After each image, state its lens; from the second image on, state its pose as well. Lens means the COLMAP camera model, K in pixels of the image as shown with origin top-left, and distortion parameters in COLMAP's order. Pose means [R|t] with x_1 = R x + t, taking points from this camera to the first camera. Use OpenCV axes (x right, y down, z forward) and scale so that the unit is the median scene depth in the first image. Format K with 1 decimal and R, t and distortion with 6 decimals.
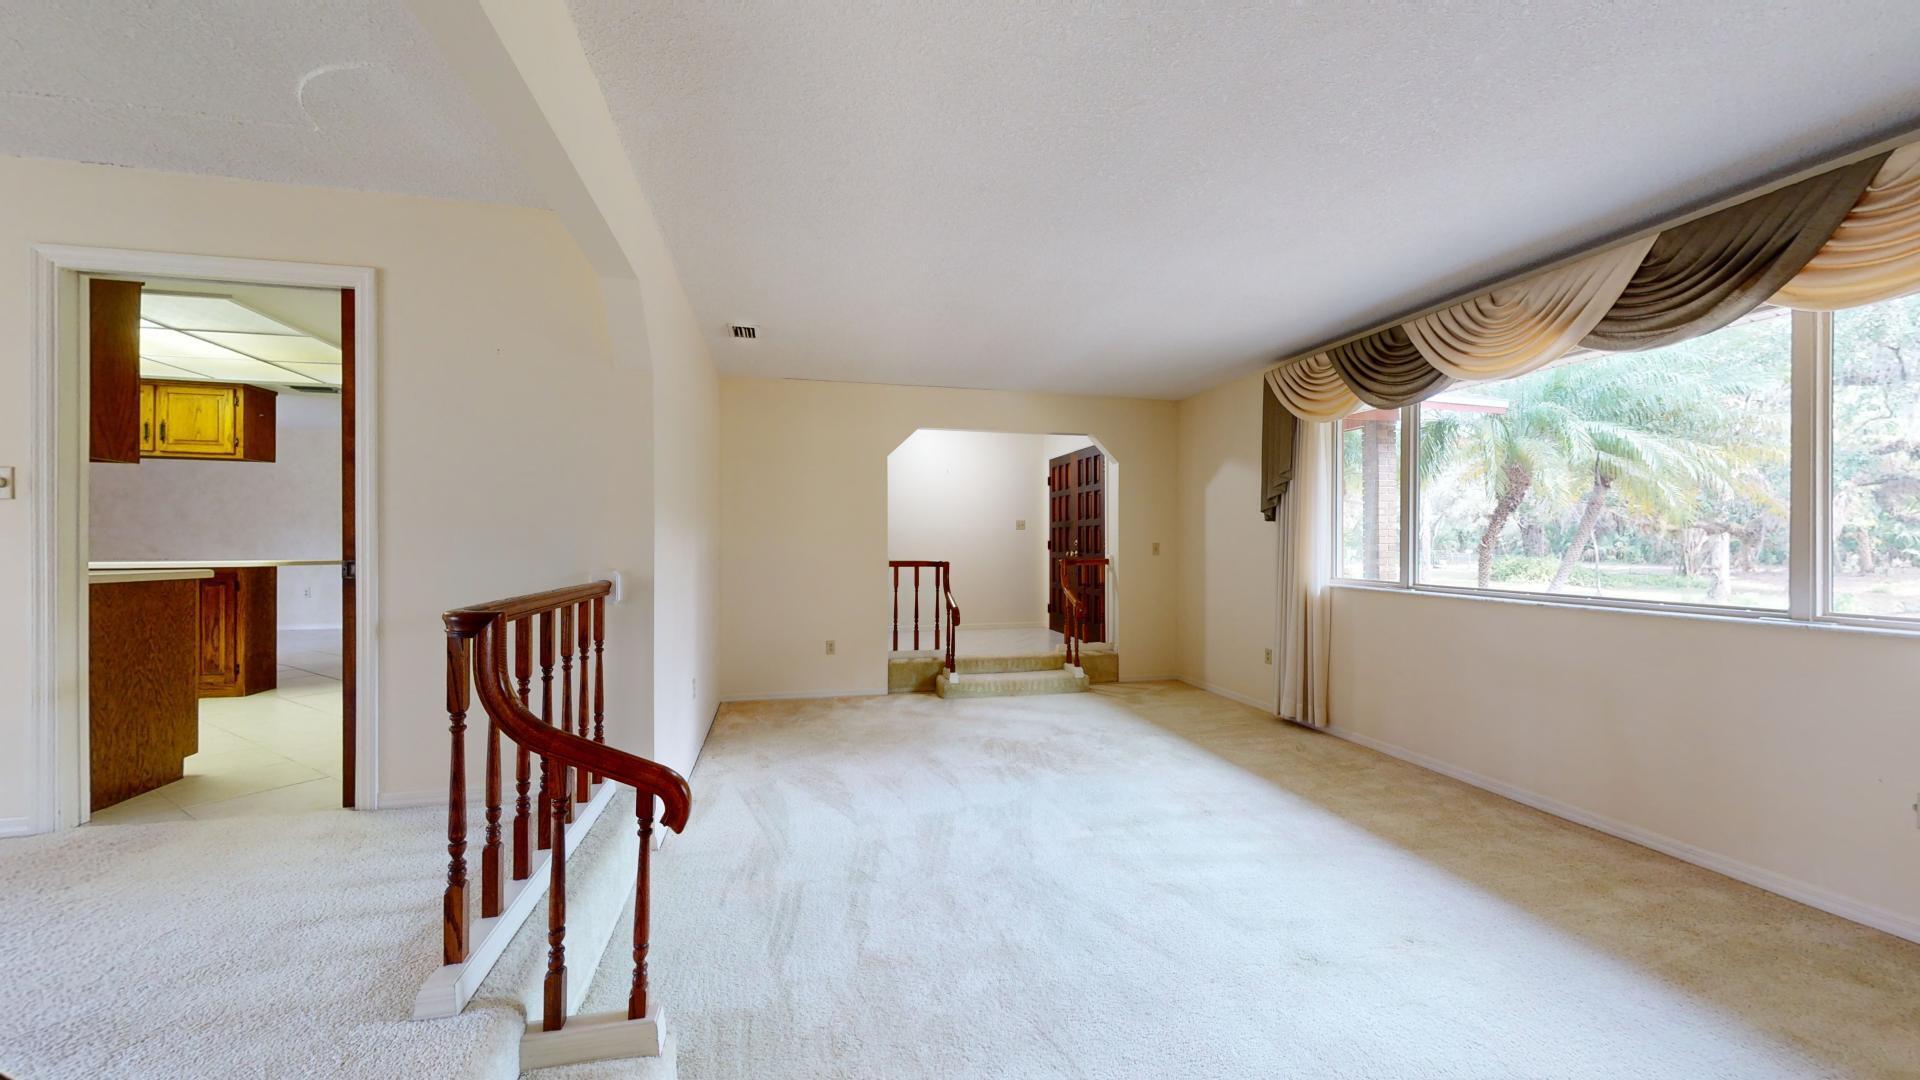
lens RADIAL K [[693.0, 0, 946.6], [0, 693.0, 543.9], [0, 0, 1]] dist [0.000512, 0.000088]
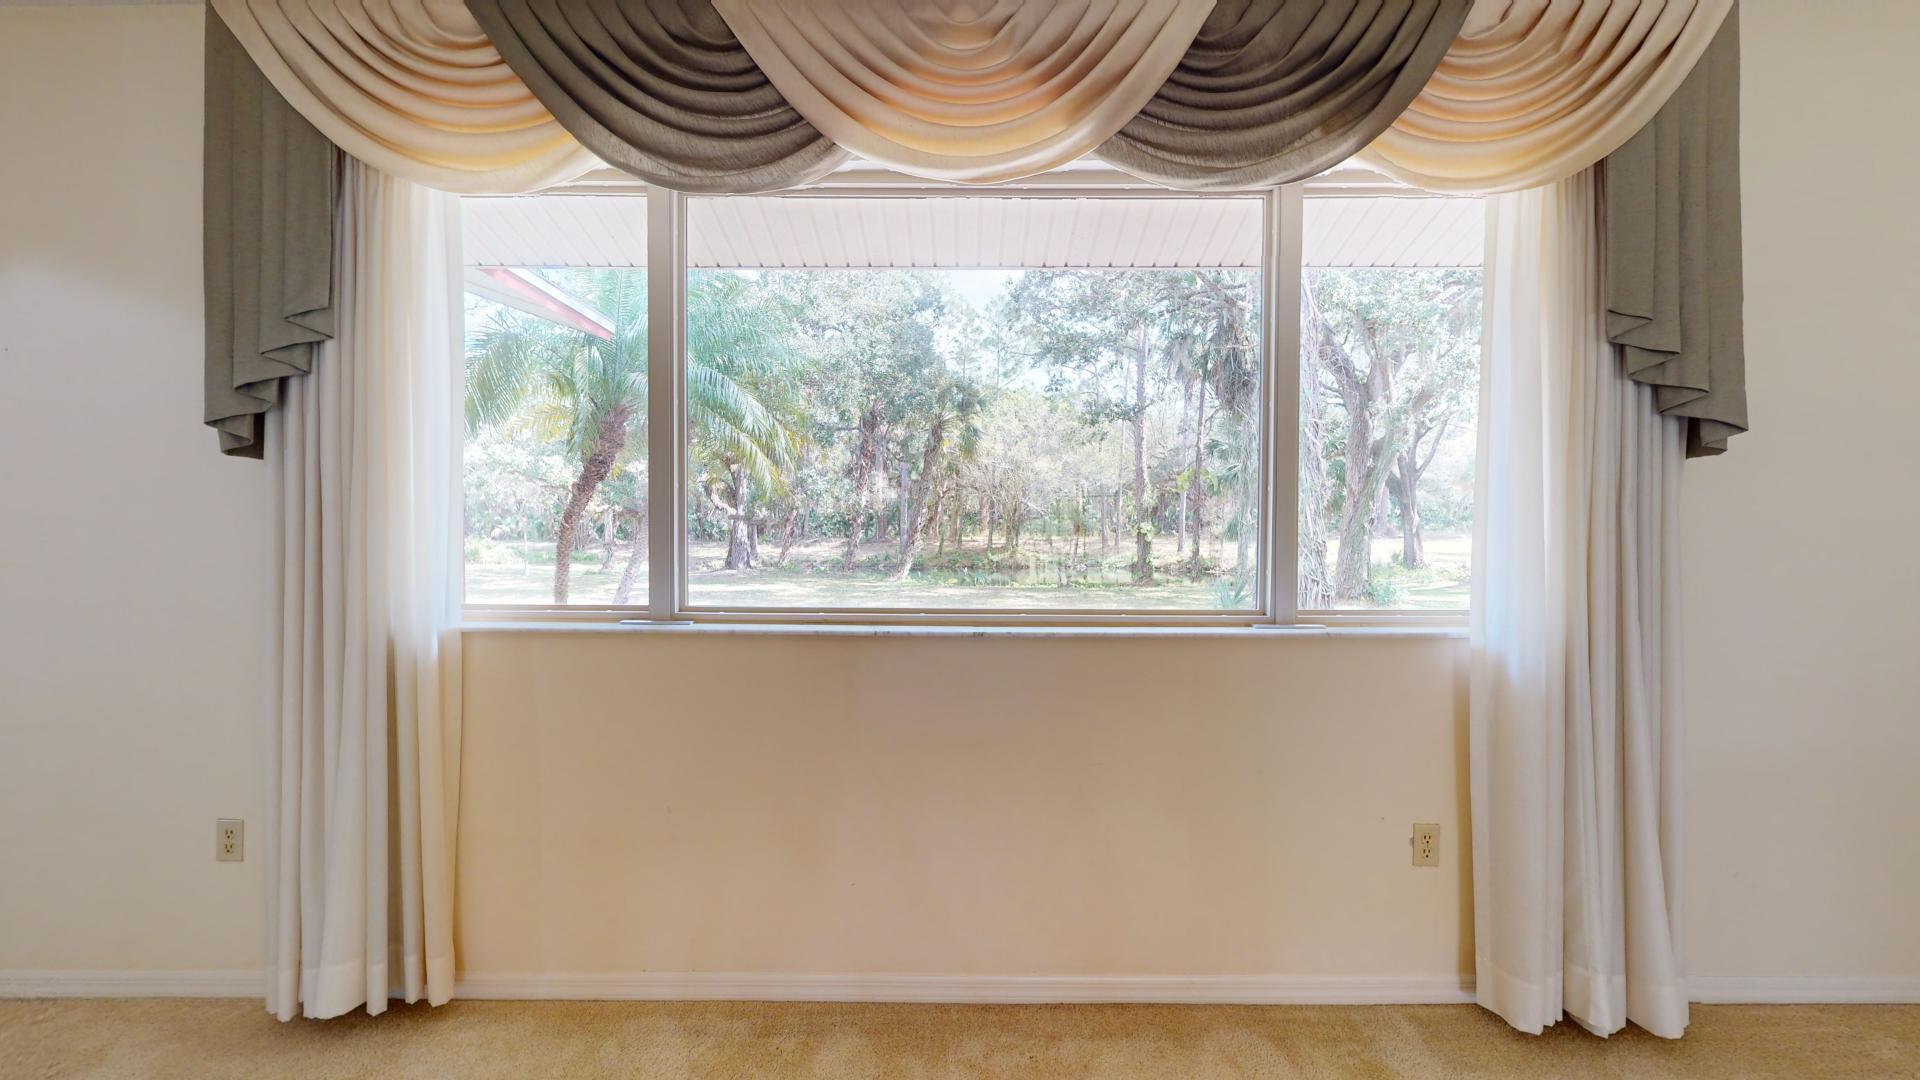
lens RADIAL K [[693.0, 0, 946.6], [0, 693.0, 543.9], [0, 0, 1]] dist [0.000512, 0.000088]
pose [[0.217398, -0.030654, 0.975602, 0.247098], [0.001657, 0.999517, 0.031036, -0.000130], [-0.976082, -0.005130, 0.217343, 0.692405]]
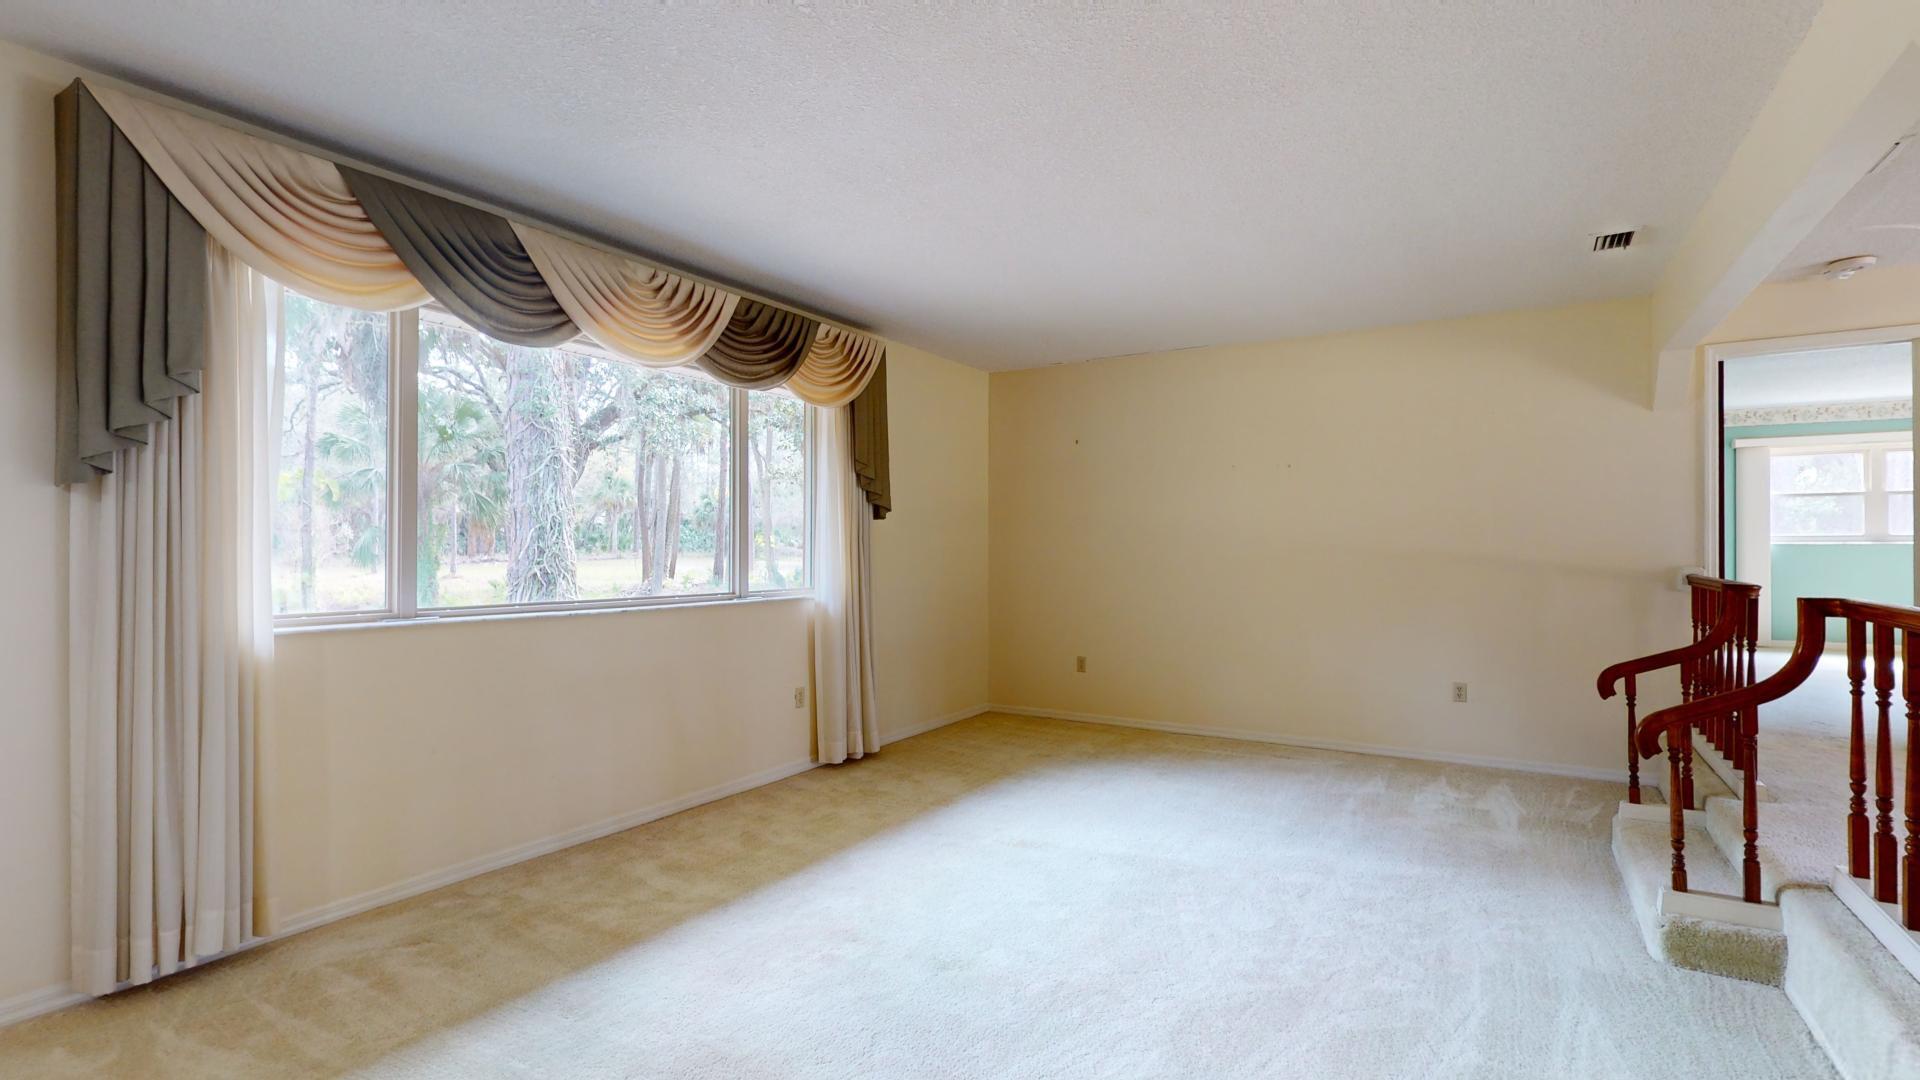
lens RADIAL K [[891.4, 0, 958.5], [0, 891.4, 542.4], [0, 0, 1]] dist [-0.000127, 0.000000]
pose [[-0.720658, -0.003656, 0.693281, -0.230709], [-0.004038, 0.999991, 0.001076, -0.005490], [-0.693279, -0.002024, -0.720667, 1.188405]]
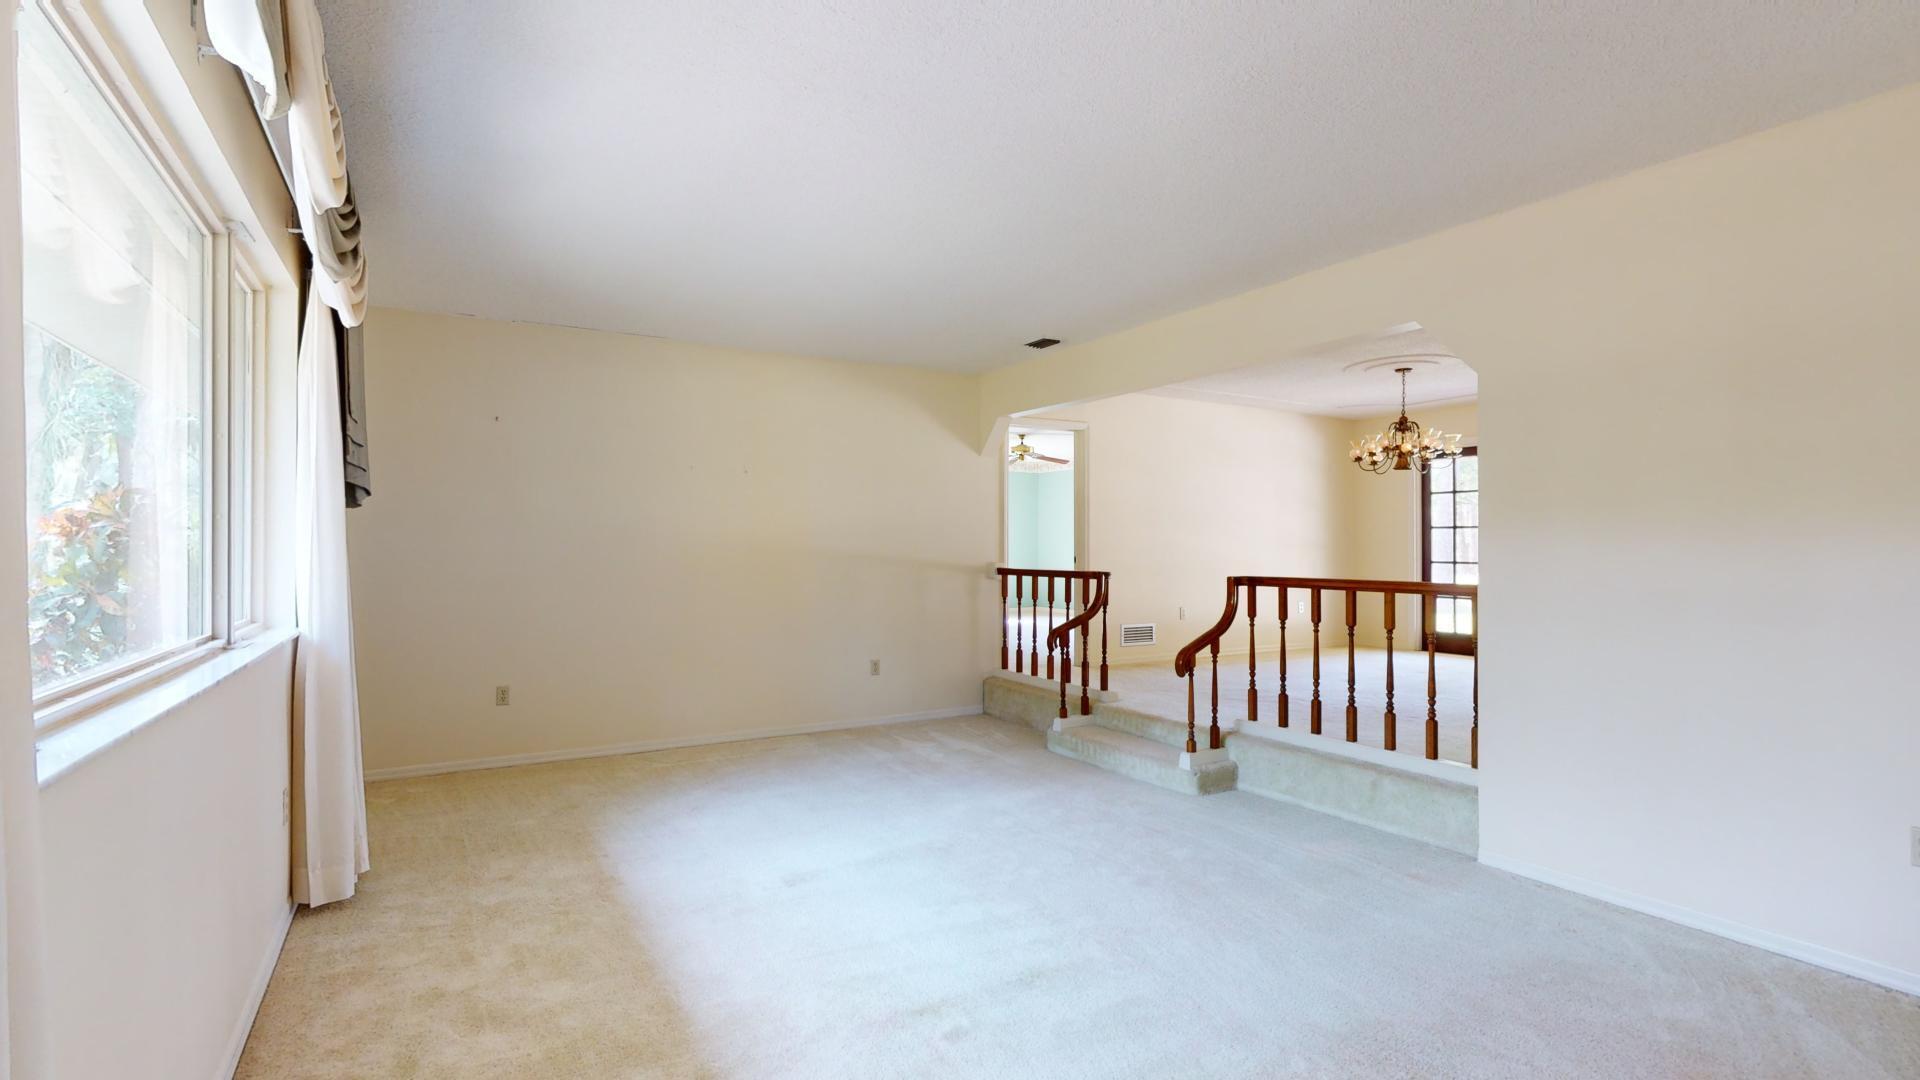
lens RADIAL K [[891.4, 0, 958.5], [0, 891.4, 542.4], [0, 0, 1]] dist [-0.000127, 0.000000]
pose [[-0.949159, -0.007811, -0.314701, 0.447952], [-0.005671, 0.999954, -0.007713, -0.002317], [0.314747, -0.005536, -0.949160, 1.308026]]
